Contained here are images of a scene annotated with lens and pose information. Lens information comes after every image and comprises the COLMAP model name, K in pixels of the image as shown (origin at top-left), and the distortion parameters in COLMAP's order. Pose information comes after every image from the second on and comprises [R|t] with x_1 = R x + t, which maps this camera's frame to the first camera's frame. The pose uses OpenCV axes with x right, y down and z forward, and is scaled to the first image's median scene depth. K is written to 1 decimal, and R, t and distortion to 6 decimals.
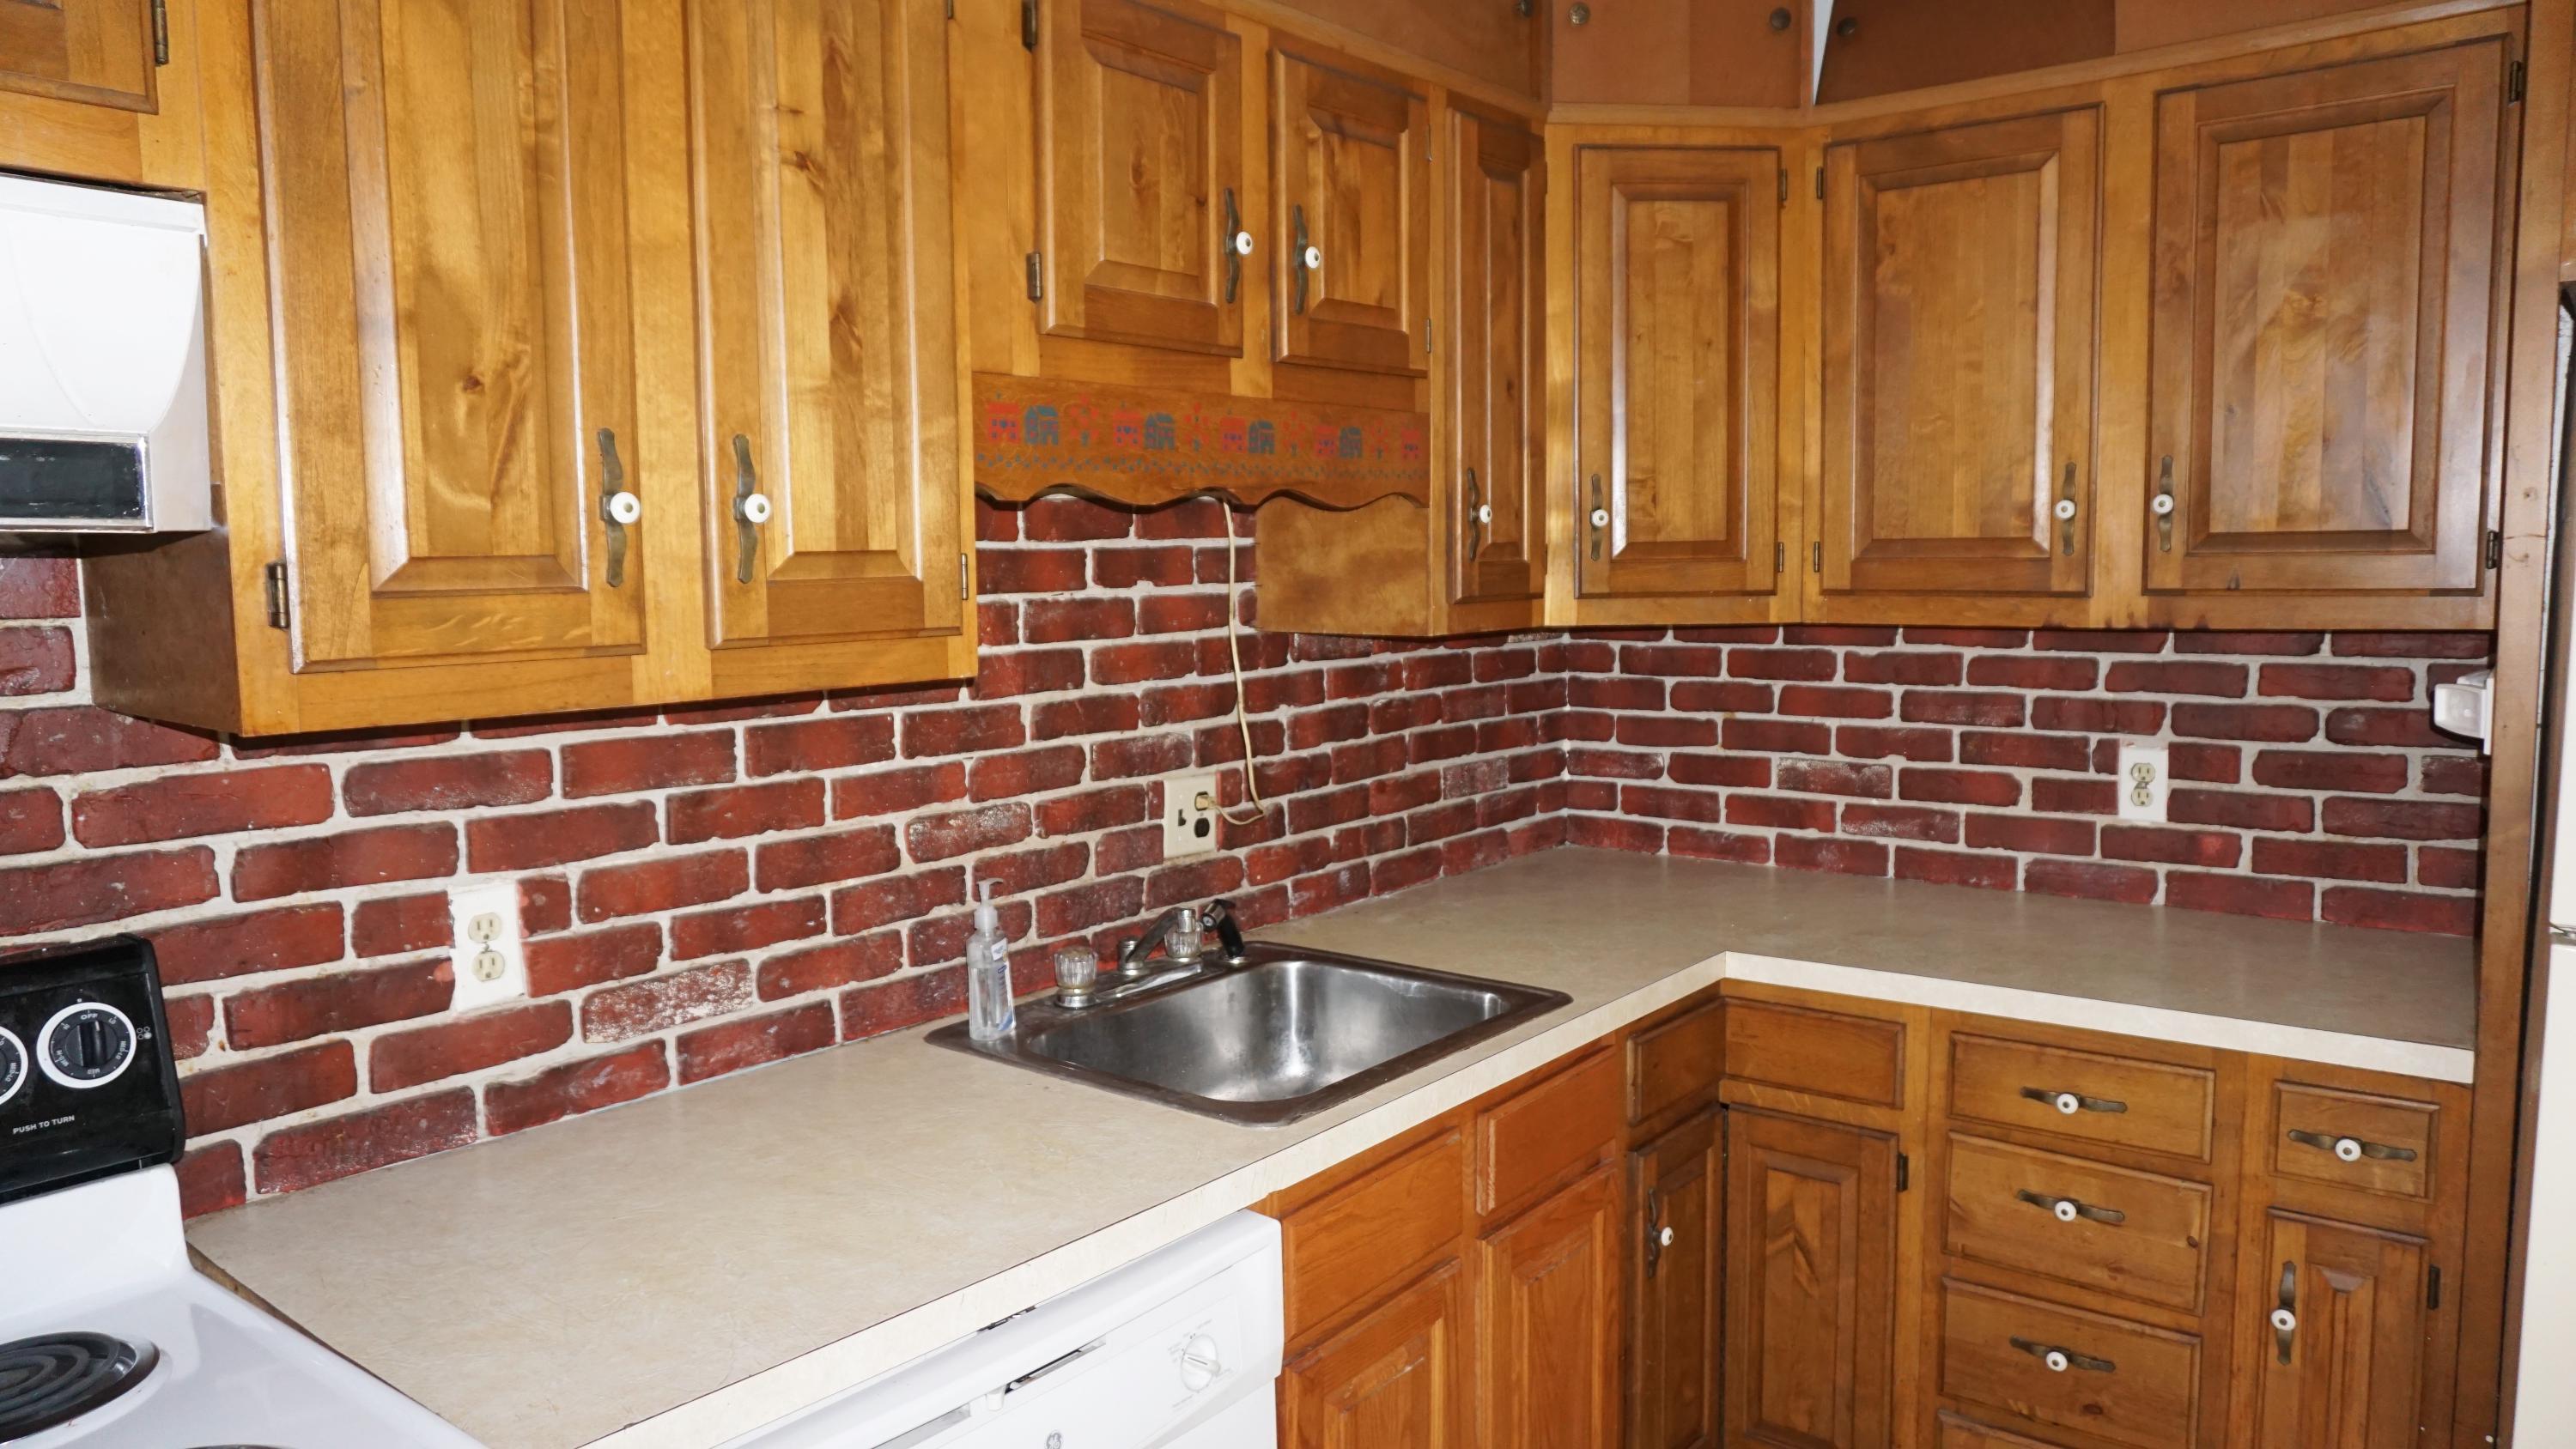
lens RADIAL K [[1729.3, 0, 1301.1], [0, 1729.3, 736.4], [0, 0, 1]] dist [-0.033734, 0.028849]
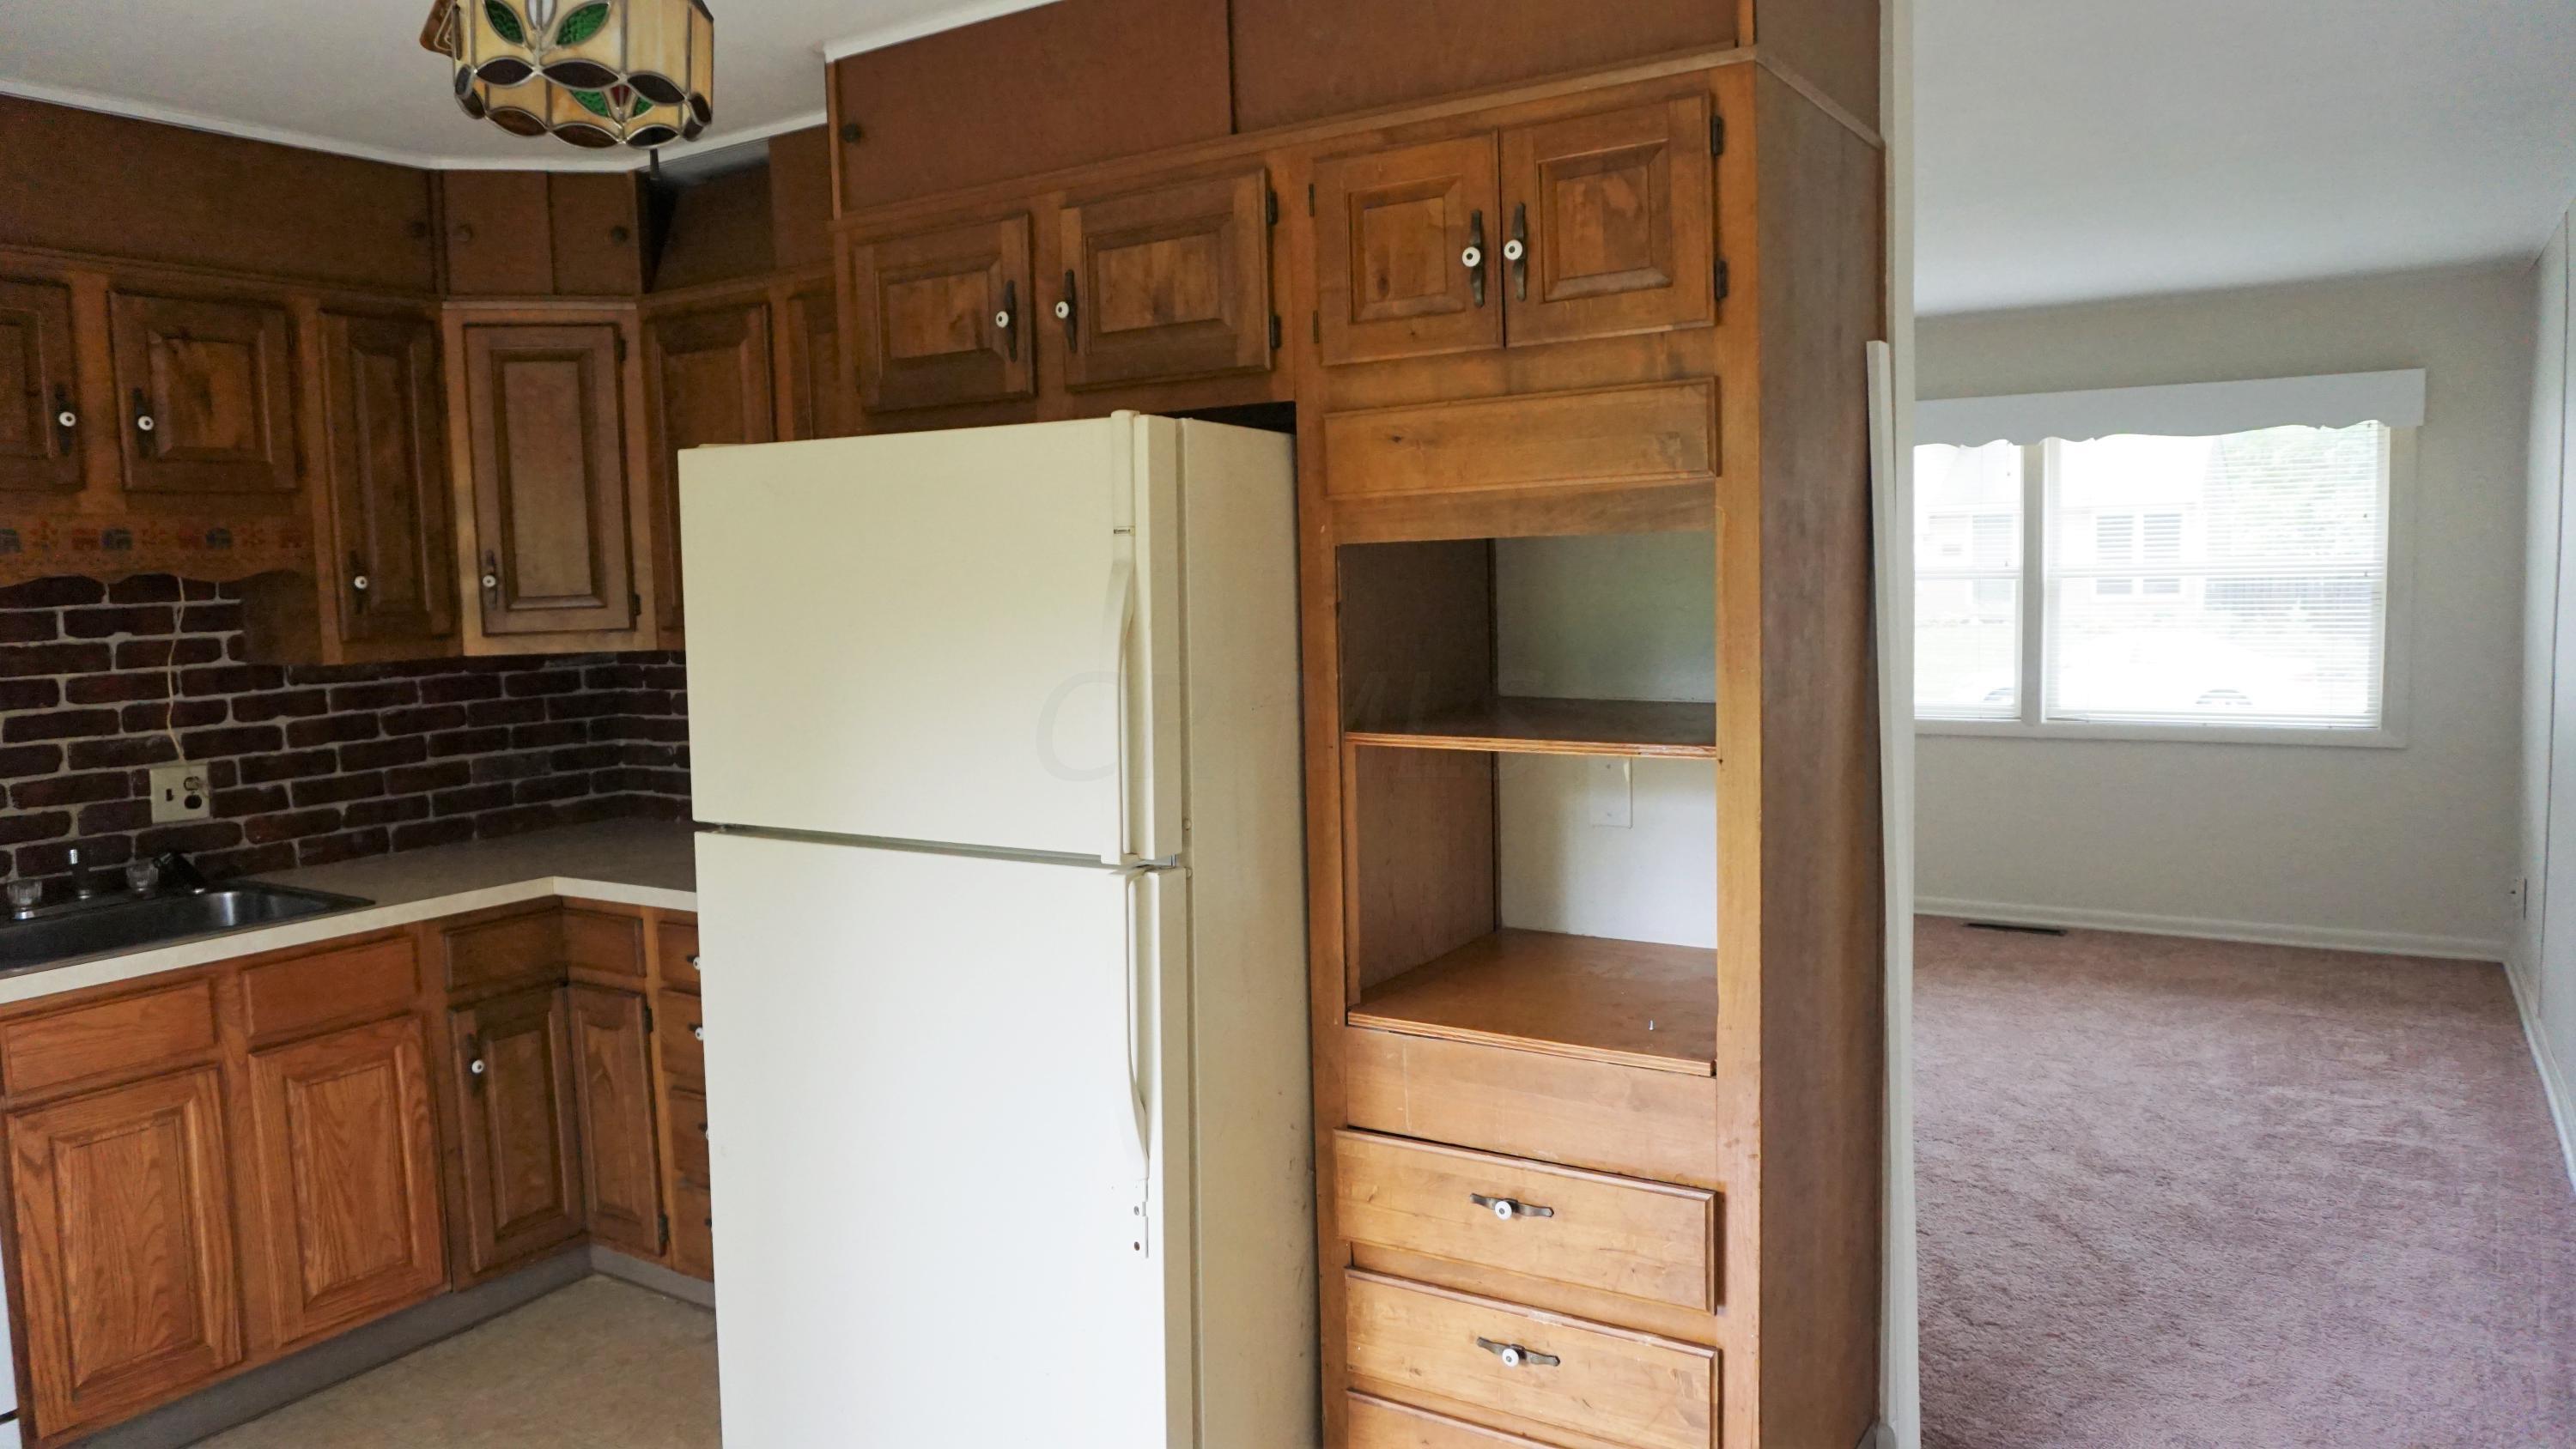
lens RADIAL K [[1729.3, 0, 1276.1], [0, 1729.3, 721.6], [0, 0, 1]] dist [-0.033734, 0.028849]
pose [[0.995378, -0.023329, 0.093160, 0.852613], [0.025175, 0.999508, -0.018689, 0.042748], [-0.092678, 0.020948, 0.995476, -0.603048]]
